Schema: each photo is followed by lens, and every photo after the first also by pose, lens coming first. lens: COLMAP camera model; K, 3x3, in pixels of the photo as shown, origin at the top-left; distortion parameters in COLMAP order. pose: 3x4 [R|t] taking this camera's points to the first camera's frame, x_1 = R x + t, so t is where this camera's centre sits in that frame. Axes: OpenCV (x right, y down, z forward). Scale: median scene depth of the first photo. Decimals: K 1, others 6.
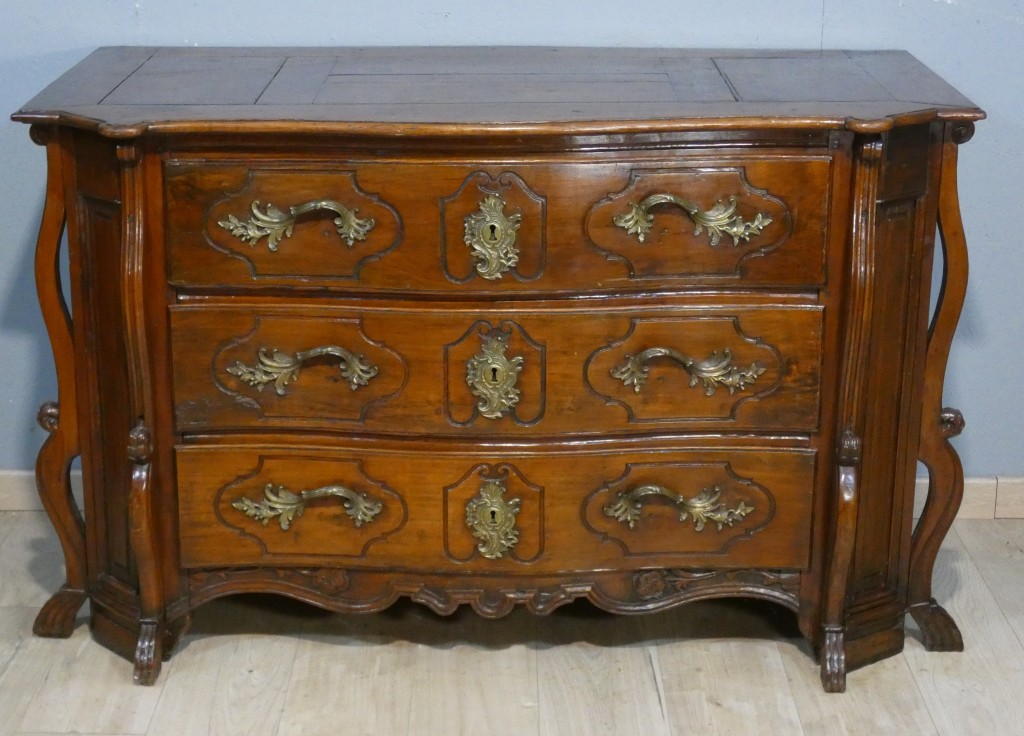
lens RADIAL K [[2012.2, 0, 507.6], [0, 2012.2, 425.9], [0, 0, 1]] dist [0.116204, -1.131256]
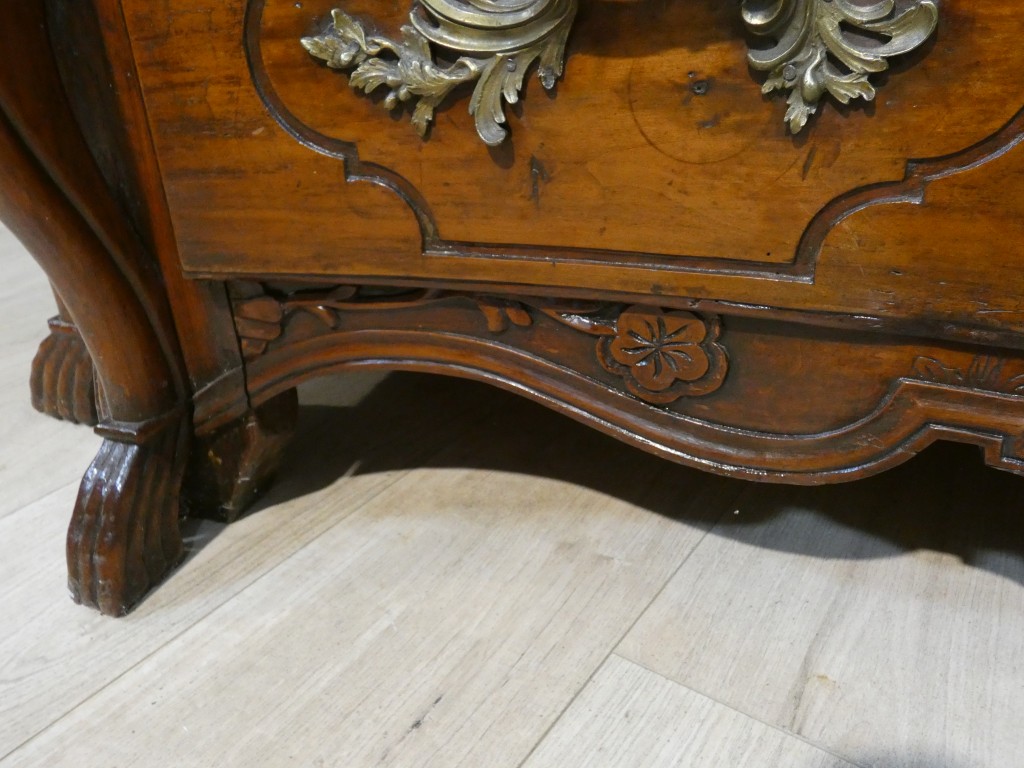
lens RADIAL K [[815.6, 0, 526.6], [0, 815.6, 384.0], [0, 0, 1]] dist [-0.010477, -0.006537]
pose [[0.960090, 0.085243, -0.266385, -0.075916], [-0.045621, 0.987398, 0.151541, 0.065192], [0.275946, -0.133341, 0.951879, 0.896199]]
